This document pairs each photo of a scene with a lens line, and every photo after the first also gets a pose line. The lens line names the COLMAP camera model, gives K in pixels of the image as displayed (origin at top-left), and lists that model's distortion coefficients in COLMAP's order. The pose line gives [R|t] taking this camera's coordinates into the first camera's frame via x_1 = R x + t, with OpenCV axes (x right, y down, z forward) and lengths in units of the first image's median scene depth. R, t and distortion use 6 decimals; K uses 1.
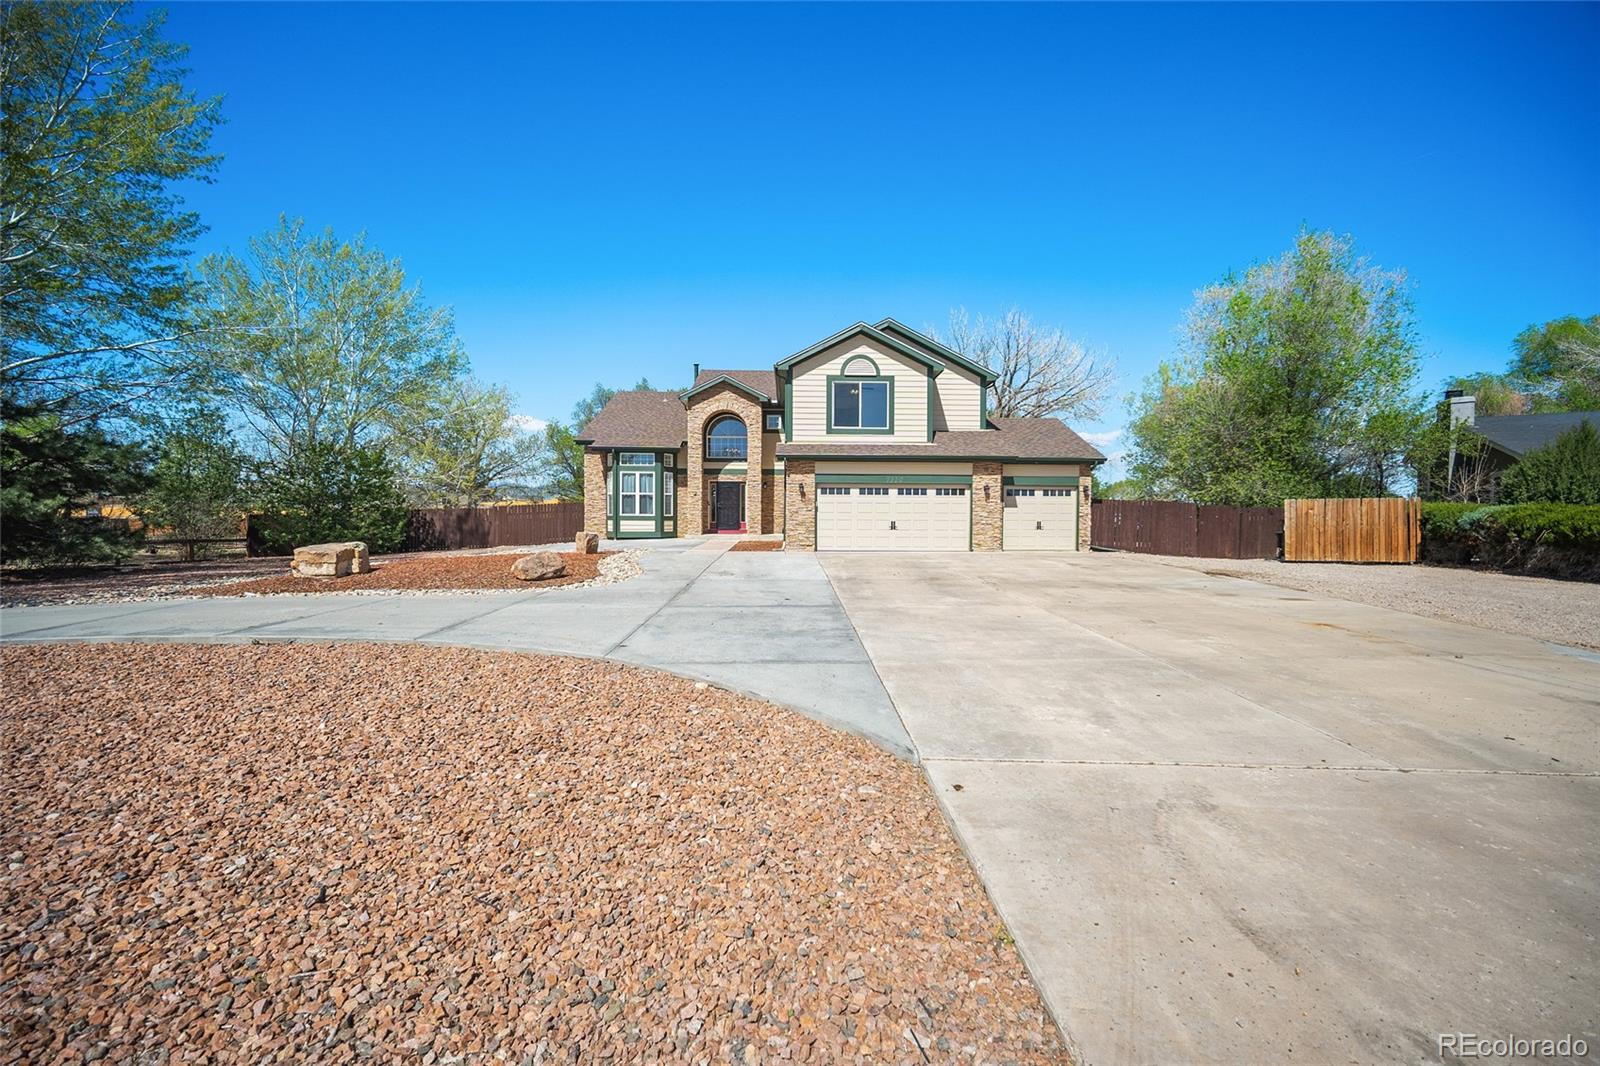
lens RADIAL K [[625.8, 0, 805.2], [0, 625.8, 526.1], [0, 0, 1]] dist [-0.002785, -0.000134]
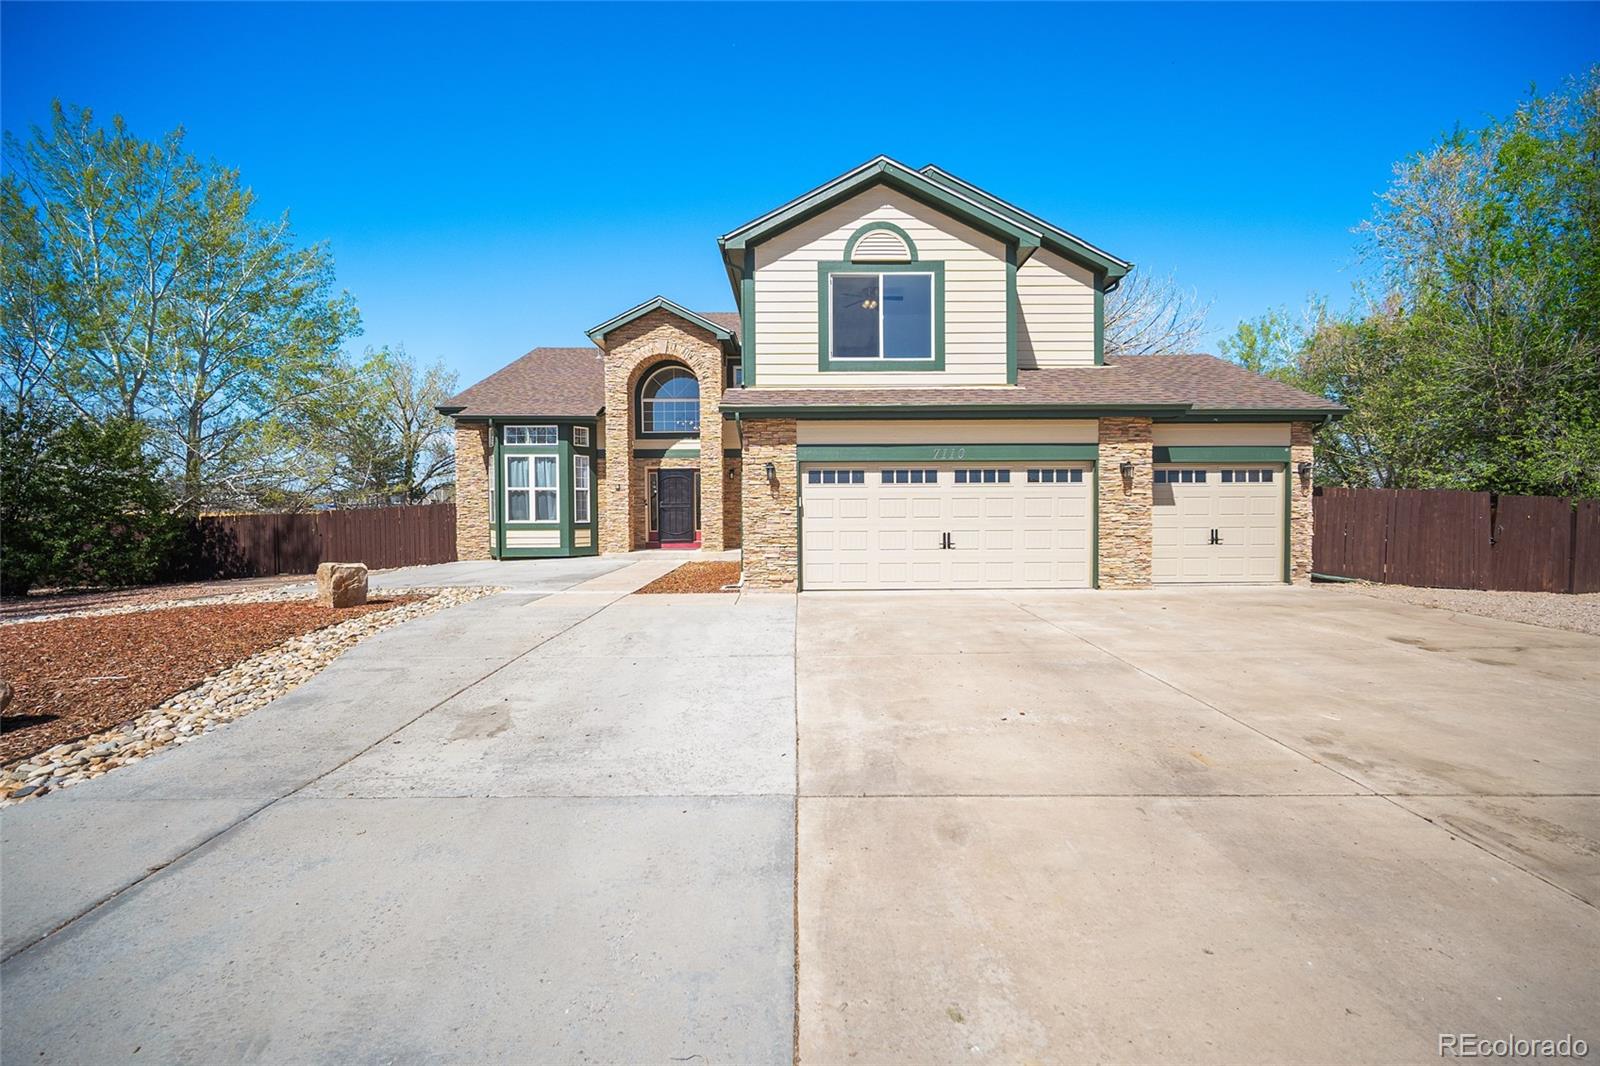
lens RADIAL K [[625.8, 0, 805.2], [0, 625.8, 526.1], [0, 0, 1]] dist [-0.002785, -0.000134]
pose [[0.999832, -0.010797, -0.014787, 0.028054], [0.010855, 0.999934, 0.003854, -0.016128], [0.014744, -0.004014, 0.999883, 0.450919]]
